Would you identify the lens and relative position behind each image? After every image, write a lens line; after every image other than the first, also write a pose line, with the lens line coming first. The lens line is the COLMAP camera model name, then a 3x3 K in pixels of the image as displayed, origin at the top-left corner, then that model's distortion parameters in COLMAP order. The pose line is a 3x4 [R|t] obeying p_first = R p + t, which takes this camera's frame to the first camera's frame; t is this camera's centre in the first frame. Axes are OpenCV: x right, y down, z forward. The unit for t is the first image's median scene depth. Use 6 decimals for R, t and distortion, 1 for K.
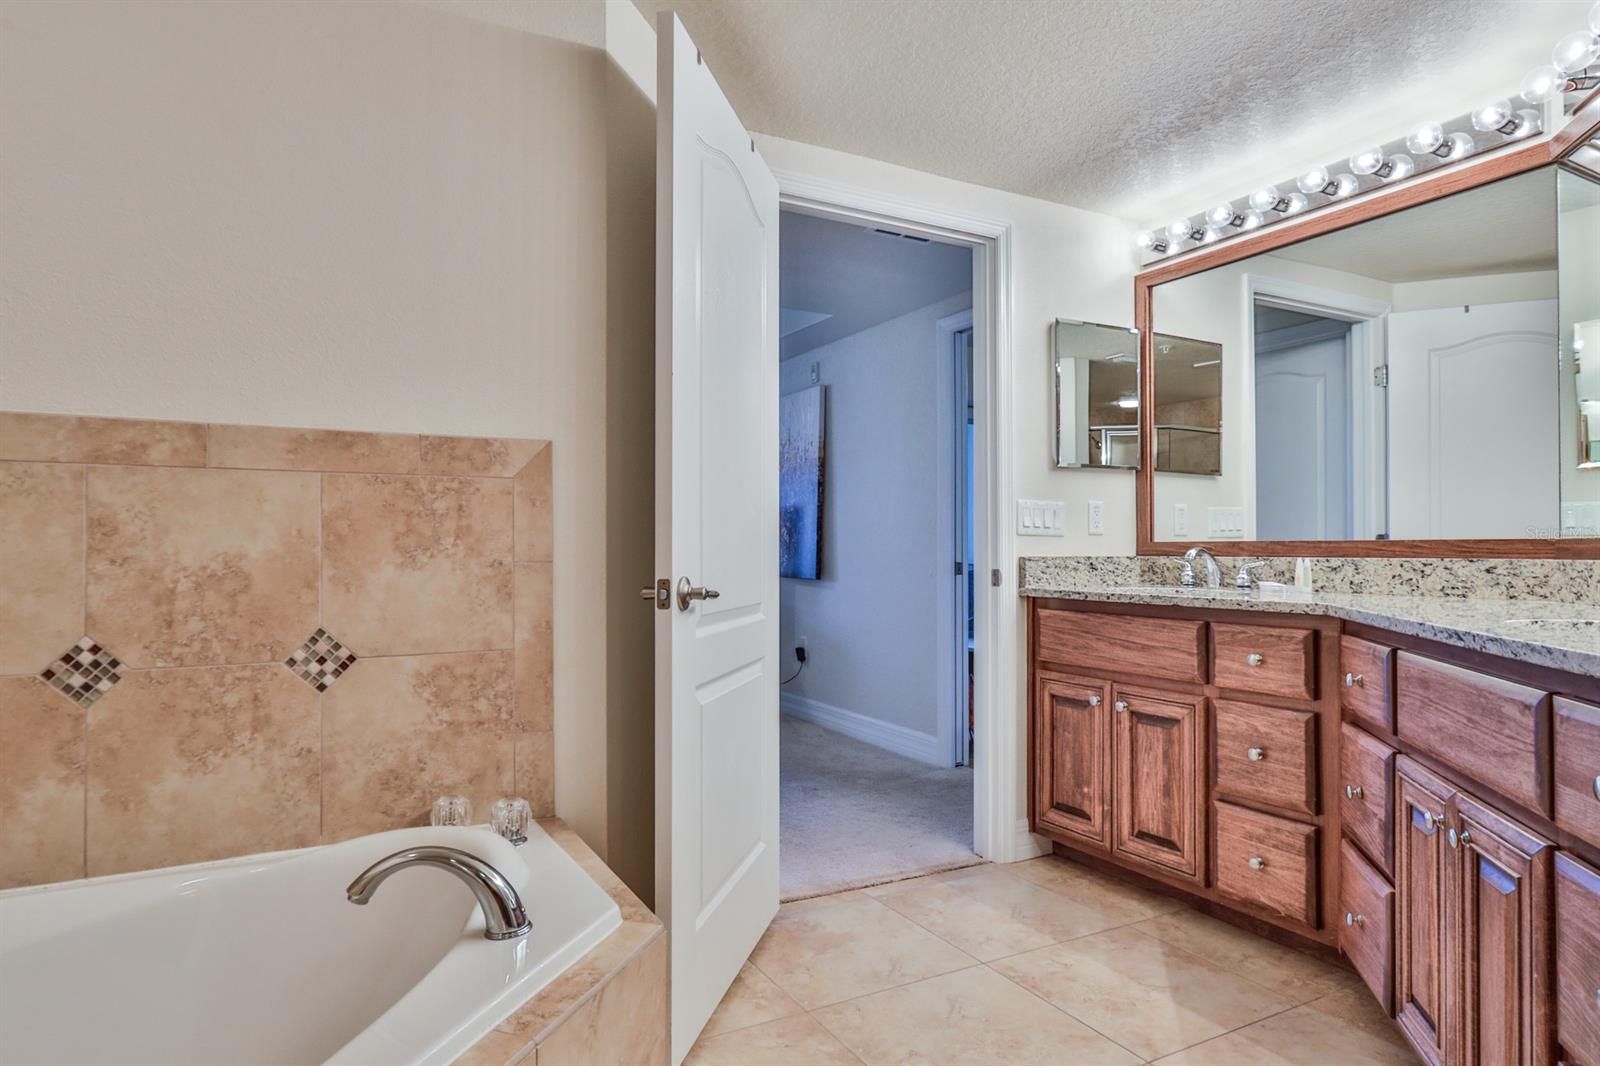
lens RADIAL K [[918.3, 0, 799.2], [0, 918.3, 539.8], [0, 0, 1]] dist [-0.006545, -0.000053]
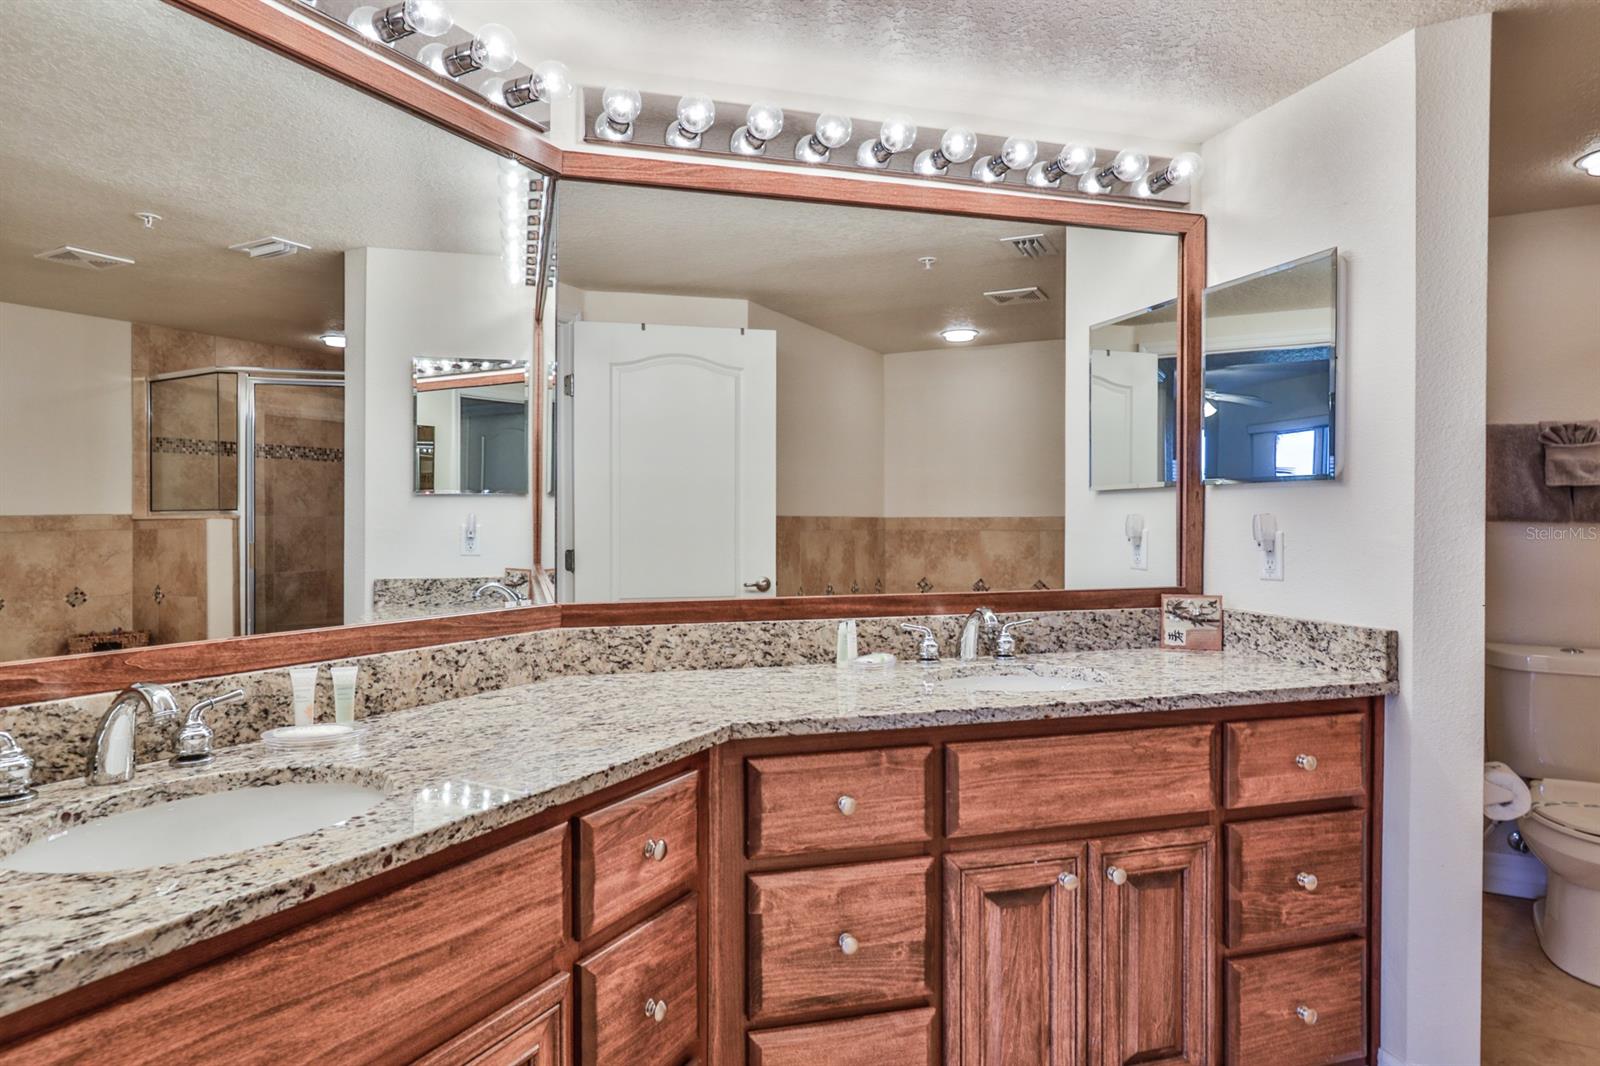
lens RADIAL K [[918.3, 0, 793.1], [0, 918.3, 526.8], [0, 0, 1]] dist [-0.006545, -0.000053]
pose [[-0.541247, -0.007751, 0.840828, -0.040412], [-0.015267, 0.999883, -0.000611, -0.073285], [-0.840725, -0.013168, -0.541302, 1.194963]]
